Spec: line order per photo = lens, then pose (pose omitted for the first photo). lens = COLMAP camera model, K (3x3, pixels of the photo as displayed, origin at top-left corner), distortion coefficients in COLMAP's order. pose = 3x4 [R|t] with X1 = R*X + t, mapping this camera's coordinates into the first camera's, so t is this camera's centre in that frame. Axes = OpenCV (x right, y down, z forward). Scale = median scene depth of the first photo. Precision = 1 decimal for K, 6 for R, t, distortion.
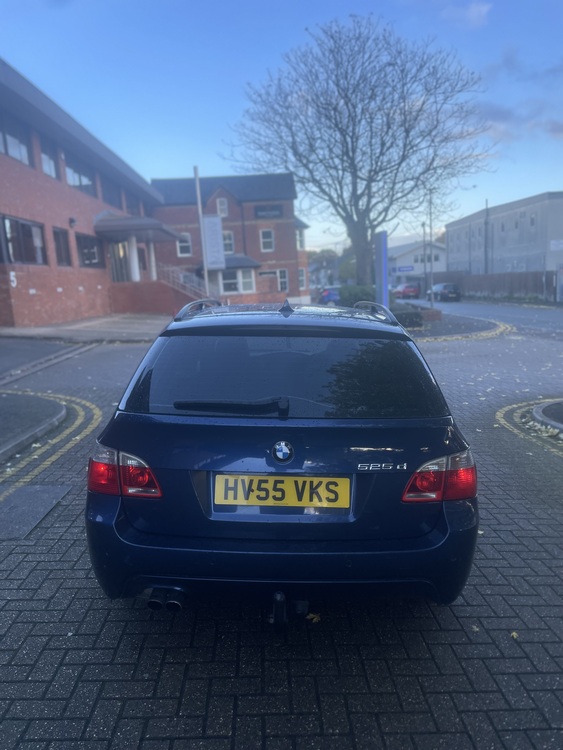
lens RADIAL K [[579.9, 0, 281.5], [0, 579.9, 375.0], [0, 0, 1]] dist [0.001093, -0.004443]
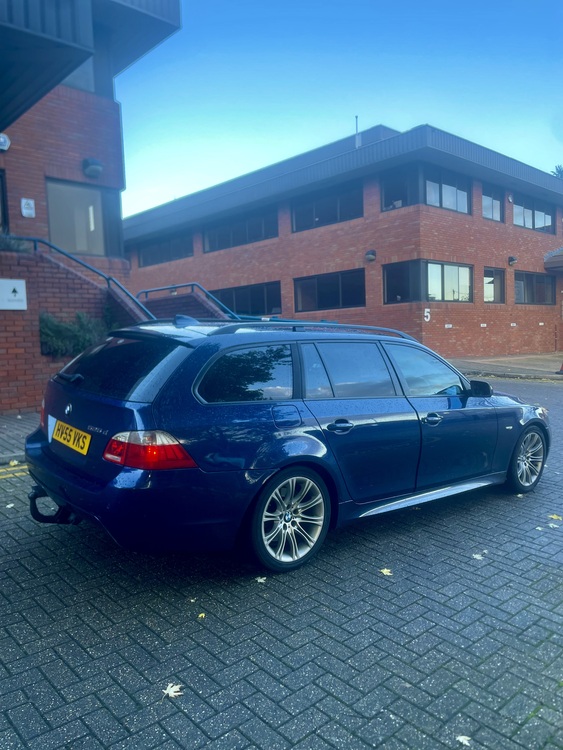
lens RADIAL K [[579.9, 0, 281.5], [0, 579.9, 375.0], [0, 0, 1]] dist [0.001093, -0.004443]
pose [[0.642854, 0.076688, -0.762140, 0.228329], [-0.127895, 0.991755, -0.008086, -0.002877], [0.755236, 0.102672, 0.647361, 0.062712]]
